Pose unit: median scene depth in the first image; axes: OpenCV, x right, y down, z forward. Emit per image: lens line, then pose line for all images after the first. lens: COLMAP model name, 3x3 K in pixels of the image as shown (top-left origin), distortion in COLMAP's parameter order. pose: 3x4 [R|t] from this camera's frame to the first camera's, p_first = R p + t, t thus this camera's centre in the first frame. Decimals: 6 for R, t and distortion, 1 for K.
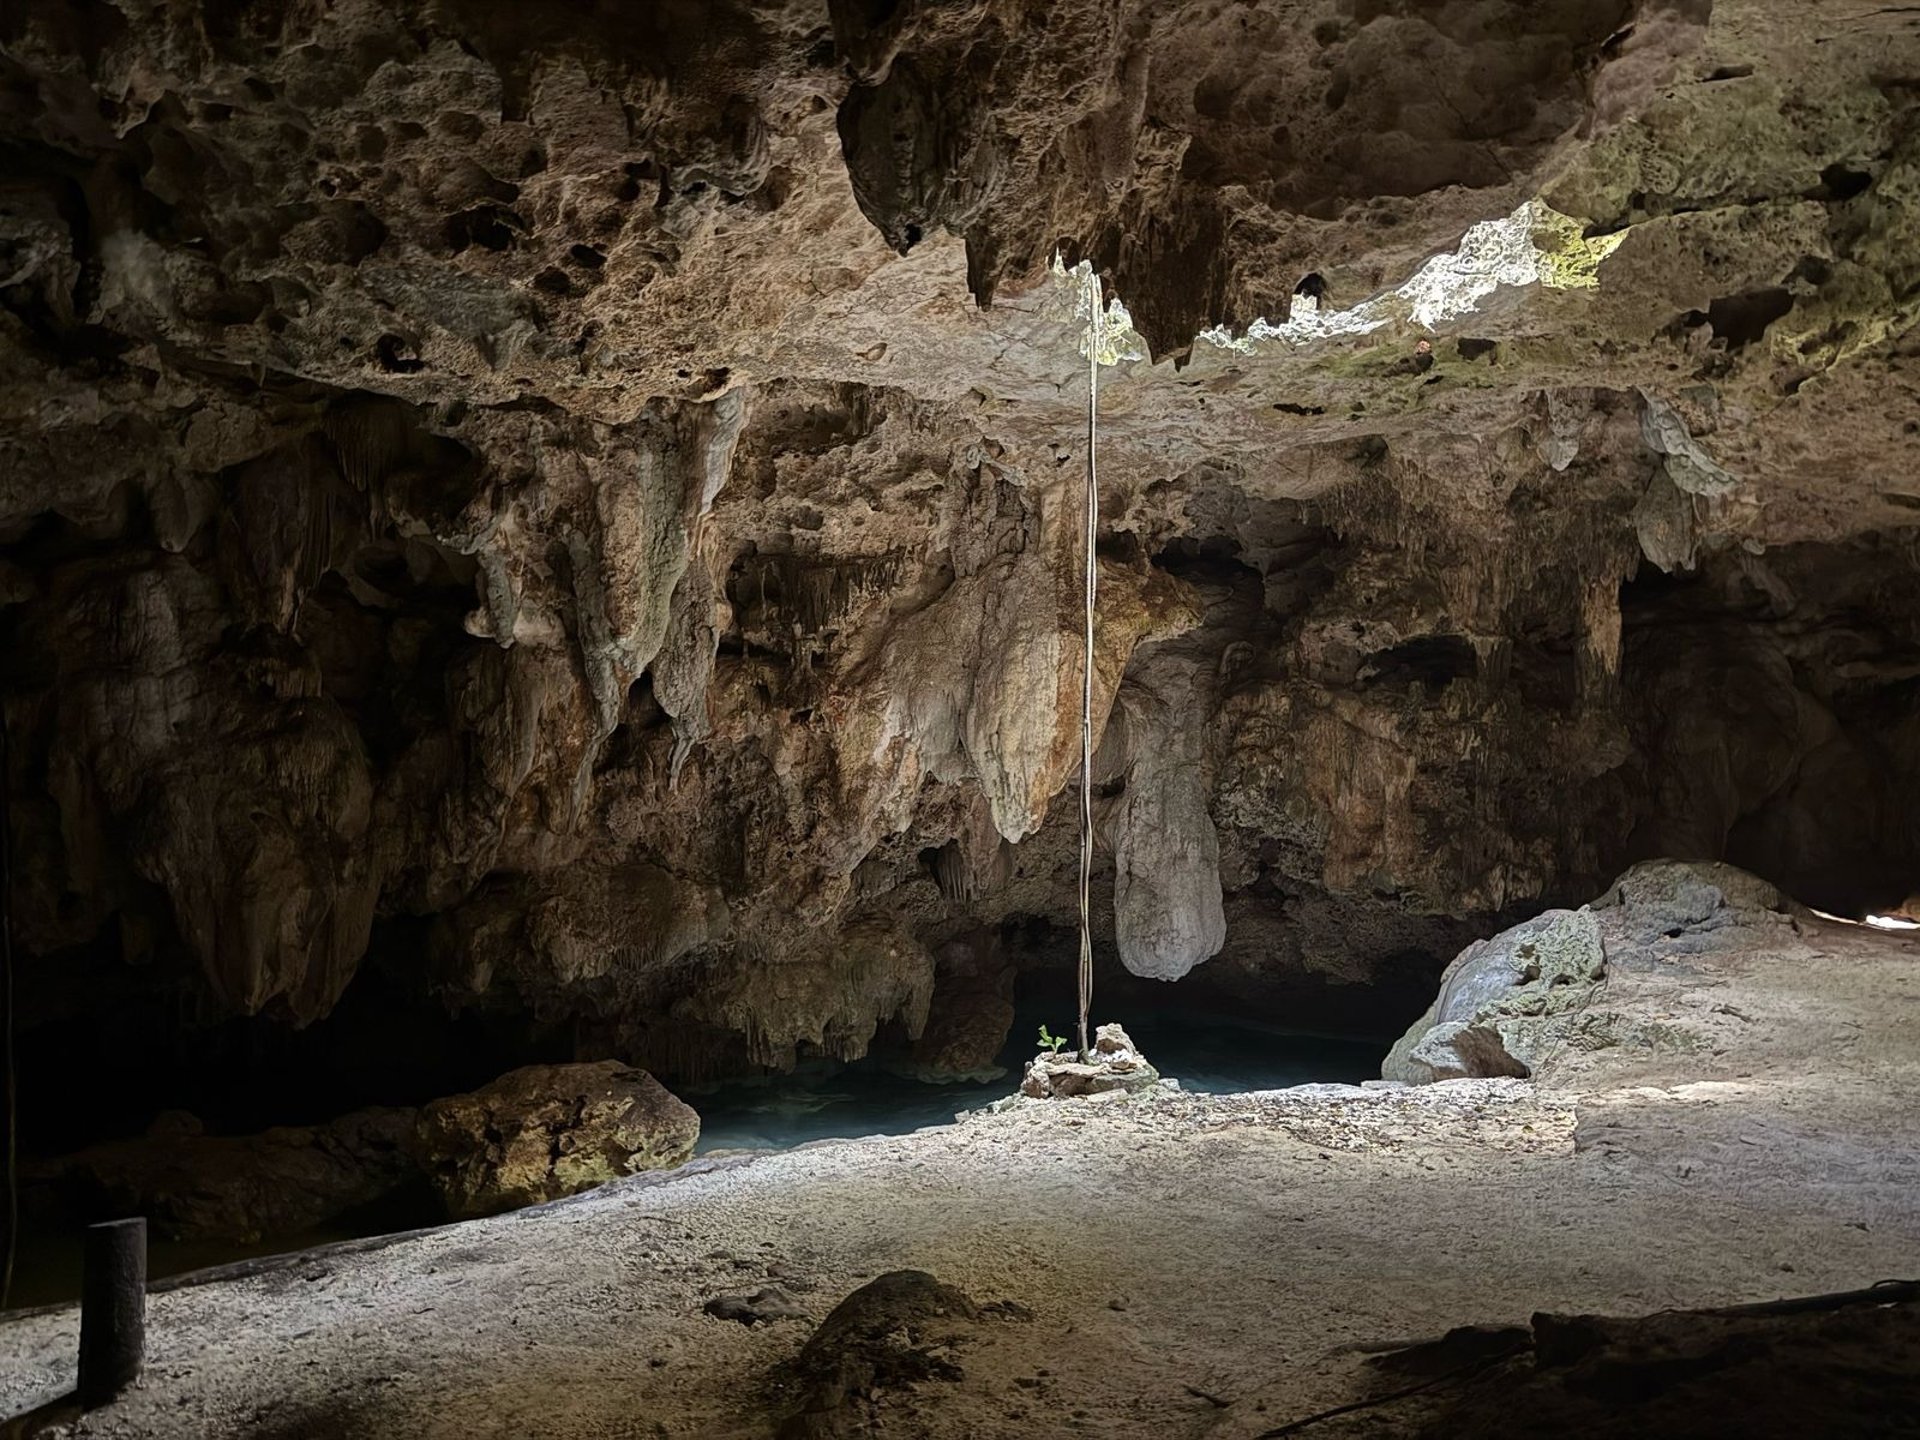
lens RADIAL K [[1321.8, 0, 966.8], [0, 1321.8, 719.9], [0, 0, 1]] dist [0.057853, -0.032276]
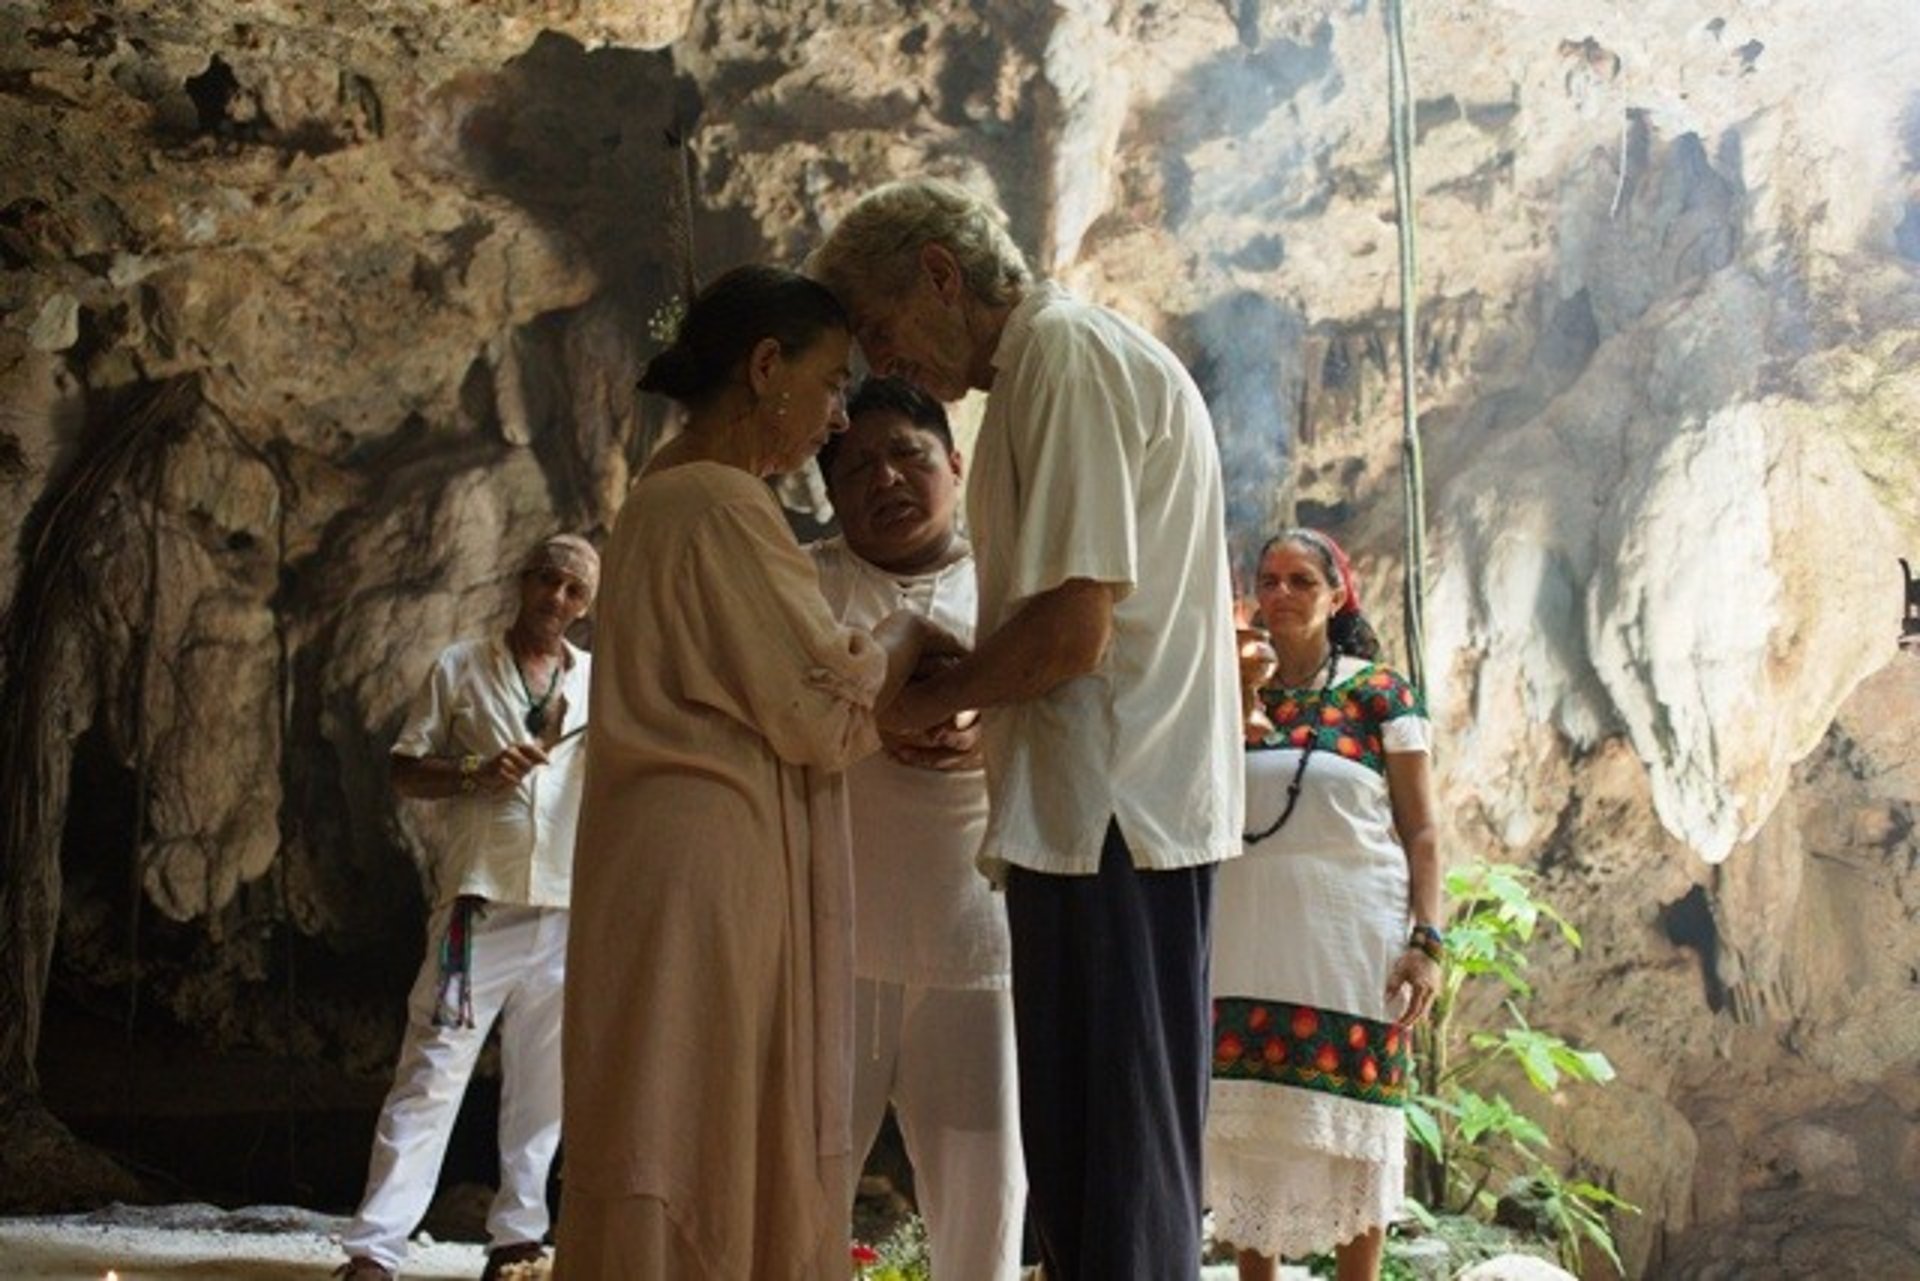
lens RADIAL K [[1922.1, 0, 949.7], [0, 1922.1, 645.5], [0, 0, 1]] dist [-0.065083, 0.000000]
pose [[0.777623, -0.056859, -0.626154, 0.271424], [-0.021363, 0.992938, -0.116696, 0.108500], [0.628367, 0.104122, 0.770917, 0.311848]]
